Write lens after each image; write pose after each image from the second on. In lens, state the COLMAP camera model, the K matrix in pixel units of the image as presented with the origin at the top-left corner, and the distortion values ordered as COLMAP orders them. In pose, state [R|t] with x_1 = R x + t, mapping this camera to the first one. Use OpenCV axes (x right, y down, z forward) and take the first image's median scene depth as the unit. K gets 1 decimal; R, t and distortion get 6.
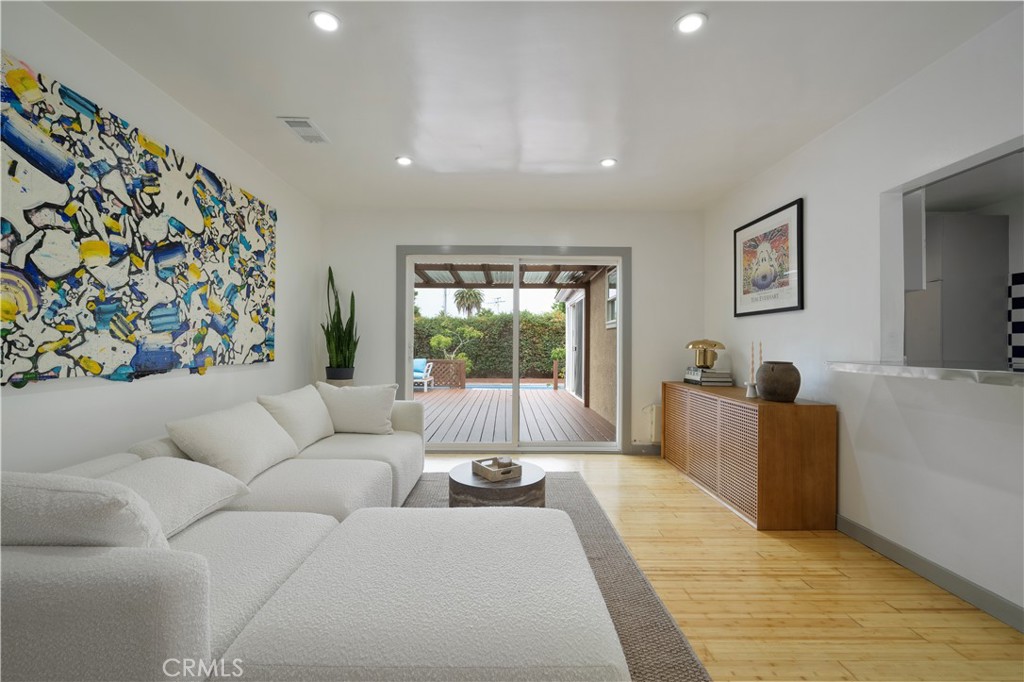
lens RADIAL K [[442.4, 0, 508.7], [0, 442.4, 340.8], [0, 0, 1]] dist [0.001100, -0.000255]
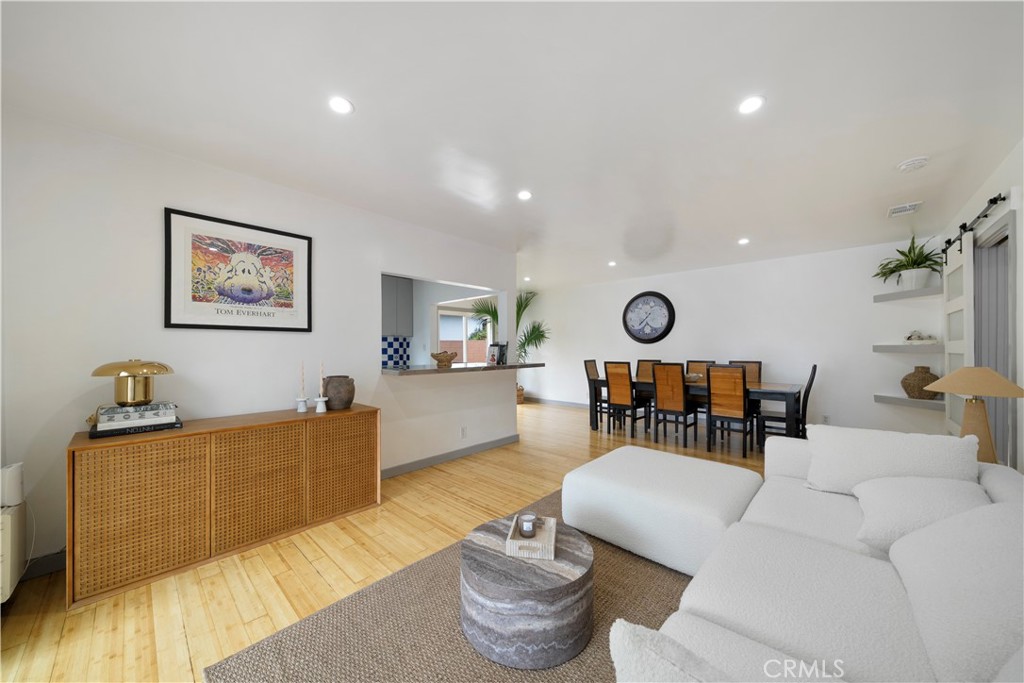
lens RADIAL K [[351.0, 0, 503.8], [0, 351.0, 347.3], [0, 0, 1]] dist [0.003118, 0.000108]
pose [[-0.710251, -0.000560, 0.703949, -0.333052], [-0.005259, 0.999976, -0.004511, -0.024893], [-0.703929, -0.006906, -0.710237, 1.178684]]
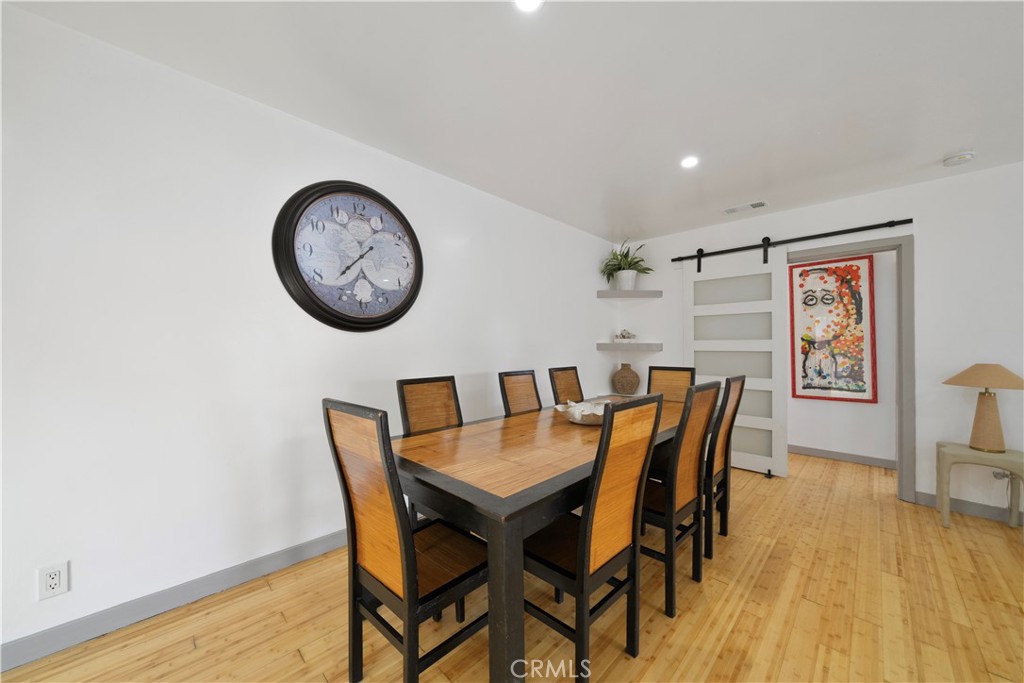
lens RADIAL K [[371.2, 0, 512.3], [0, 371.2, 342.4], [0, 0, 1]] dist [0.003752, 0.000087]
pose [[-0.711227, -0.014149, -0.702820, 0.725238], [-0.002054, 0.999835, -0.018050, -0.024605], [0.702960, -0.011394, -0.711138, 0.007852]]
